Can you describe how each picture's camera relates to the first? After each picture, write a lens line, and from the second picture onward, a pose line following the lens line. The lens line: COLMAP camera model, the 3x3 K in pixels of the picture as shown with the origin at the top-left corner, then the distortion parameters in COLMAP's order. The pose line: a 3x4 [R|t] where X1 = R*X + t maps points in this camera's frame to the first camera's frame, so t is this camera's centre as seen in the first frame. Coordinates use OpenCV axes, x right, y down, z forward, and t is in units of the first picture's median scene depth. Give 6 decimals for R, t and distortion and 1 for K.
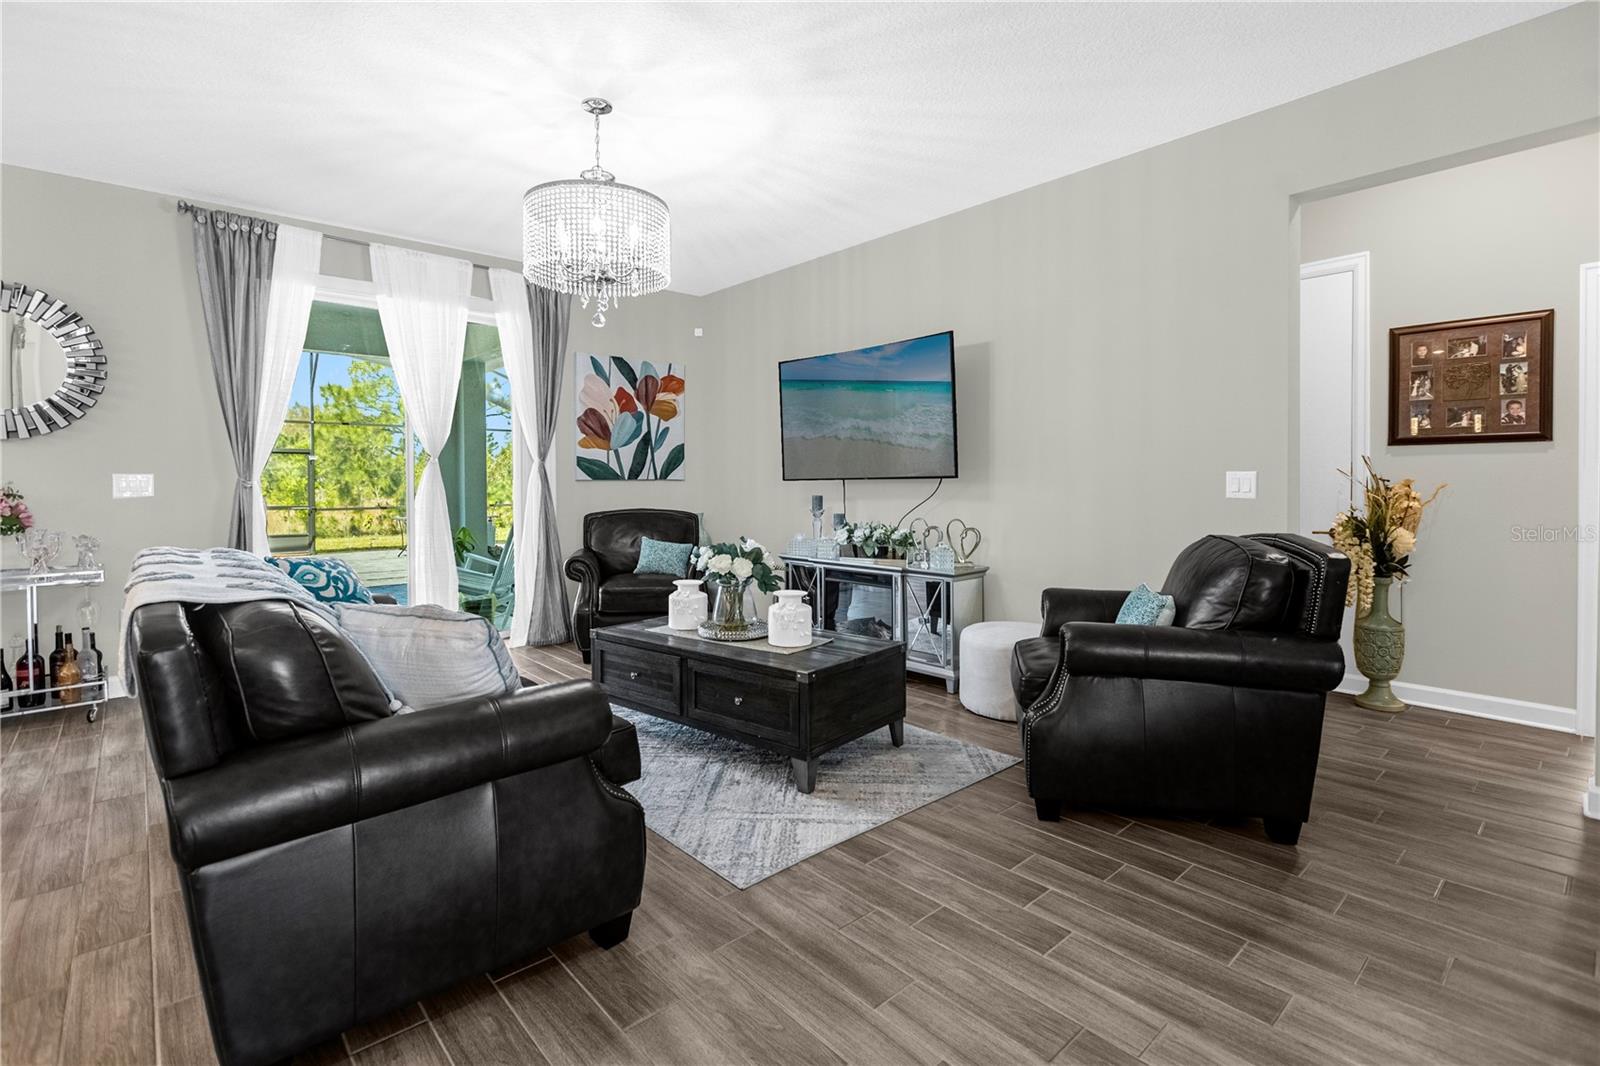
lens RADIAL K [[731.7, 0, 779.0], [0, 731.7, 493.0], [0, 0, 1]] dist [0.008135, -0.003165]
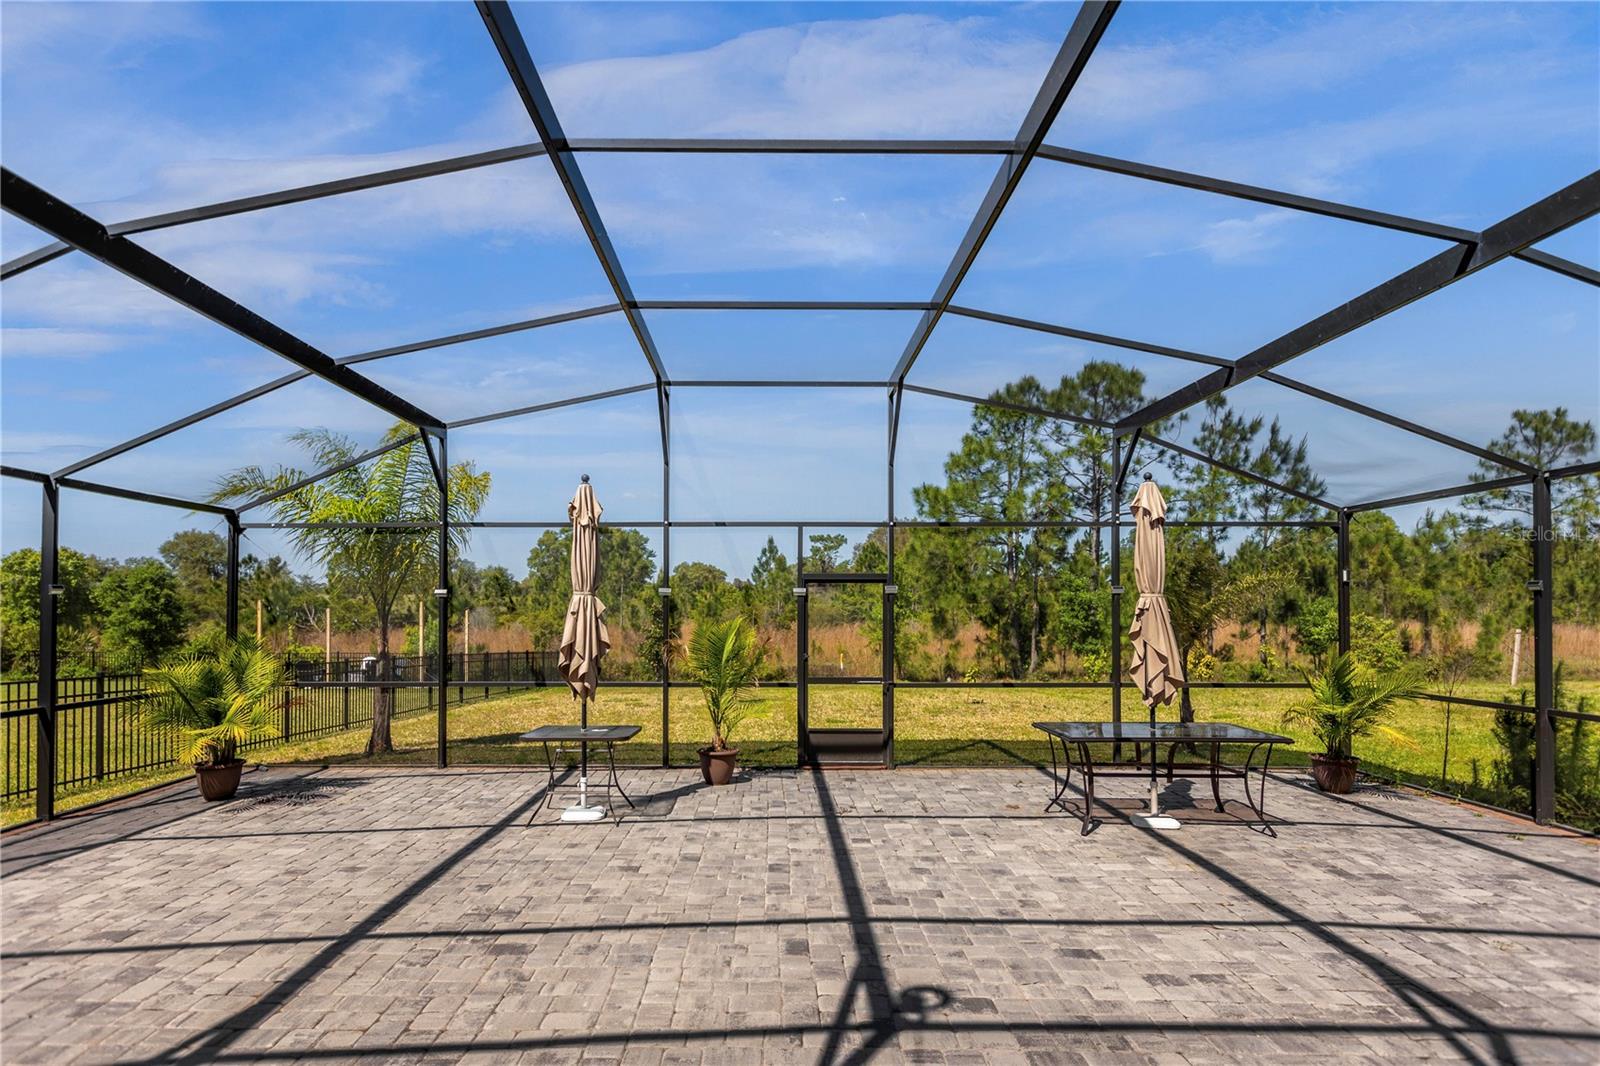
lens RADIAL K [[844.8, 0, 783.7], [0, 844.8, 603.5], [0, 0, 1]] dist [0.001634, 0.000026]
pose [[0.754457, 0.008485, -0.656295, -0.860254], [-0.015051, 0.999877, -0.004376, -0.100685], [0.656177, 0.013179, 0.754492, 1.433049]]
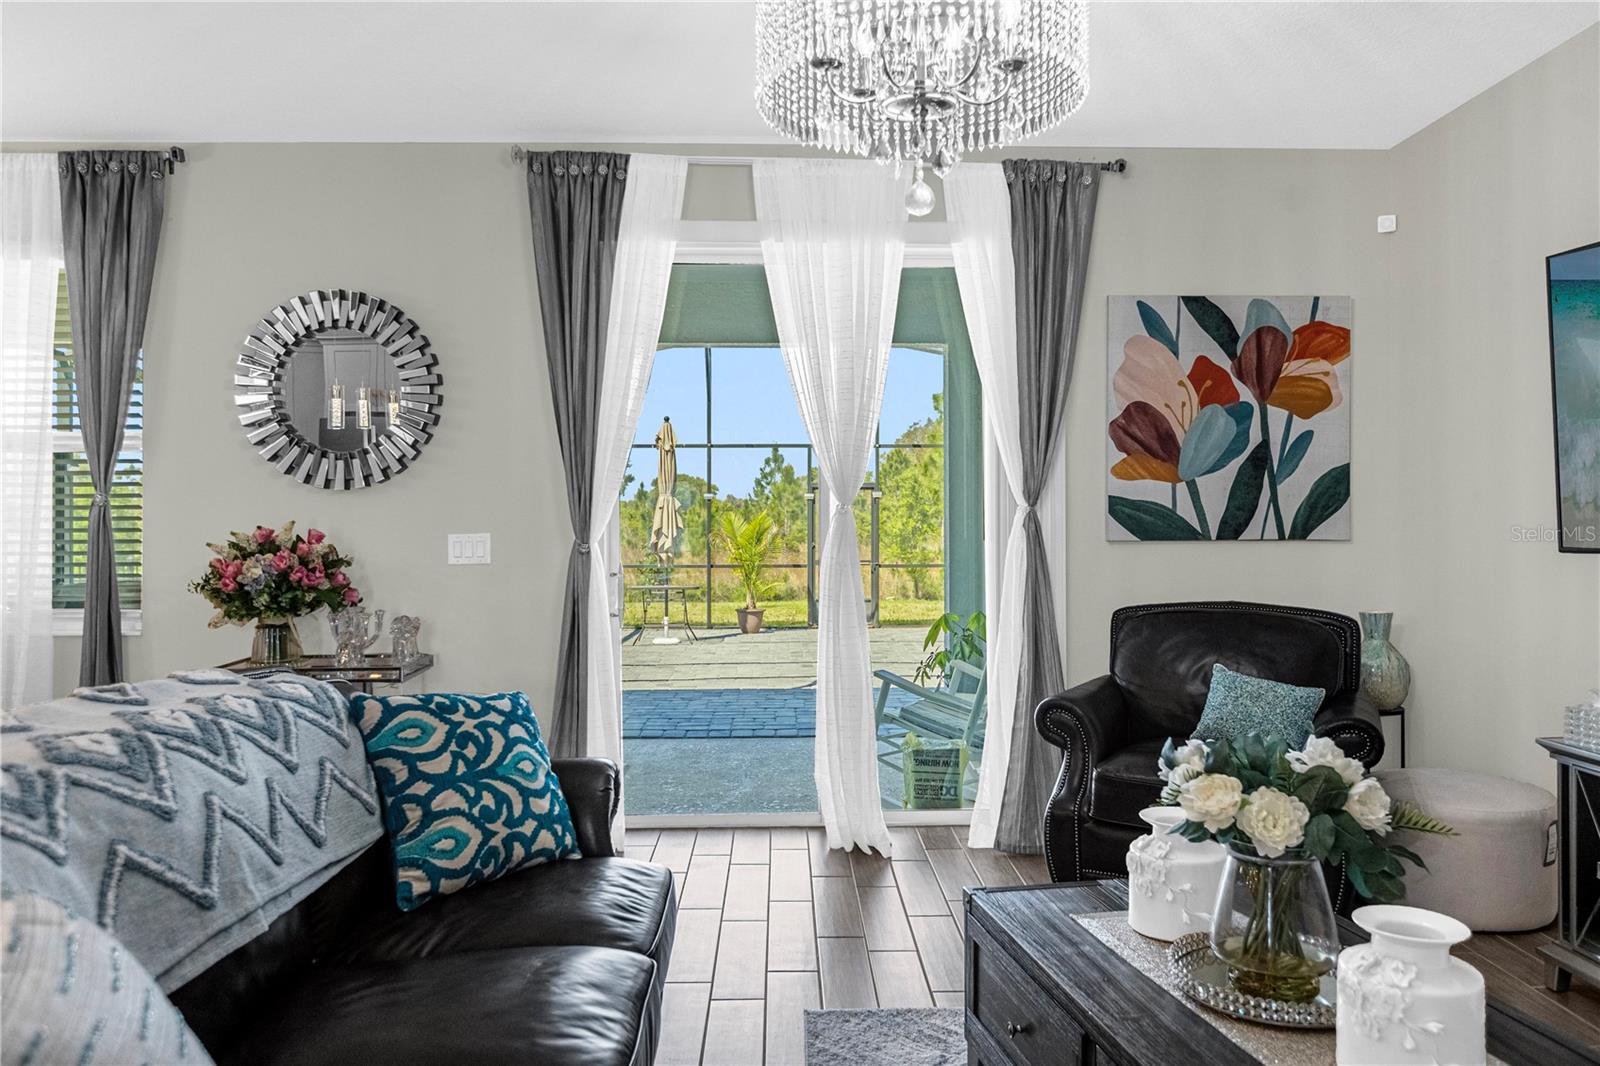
lens RADIAL K [[1124.6, 0, 831.5], [0, 1124.6, 520.3], [0, 0, 1]] dist [0.005061, -0.001562]
pose [[0.778660, 0.001531, -0.627444, 0.089438], [-0.011585, 0.999862, -0.011938, -0.024965], [0.627339, 0.016564, 0.778570, 0.304841]]
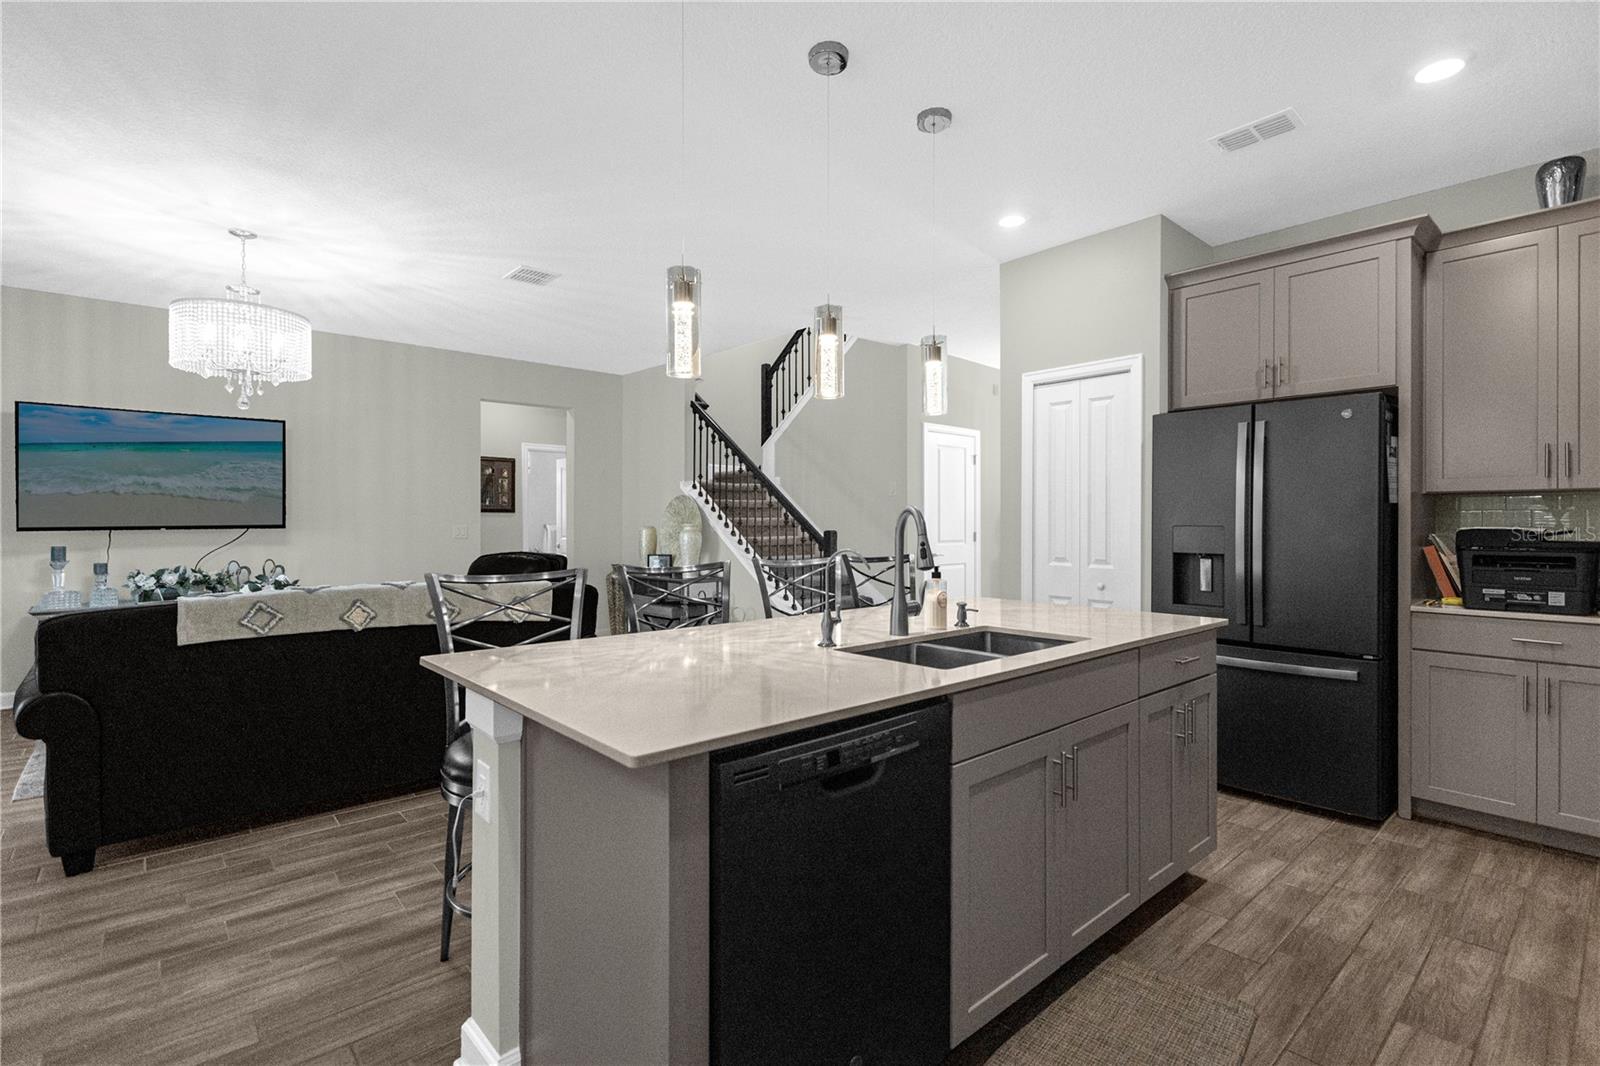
lens RADIAL K [[731.7, 0, 796.0], [0, 731.7, 527.3], [0, 0, 1]] dist [0.008135, -0.003165]
pose [[-0.003441, -0.005062, 0.999981, -0.986892], [0.012873, 0.999904, 0.005106, -0.014932], [-0.999911, 0.012890, -0.003375, 0.049719]]
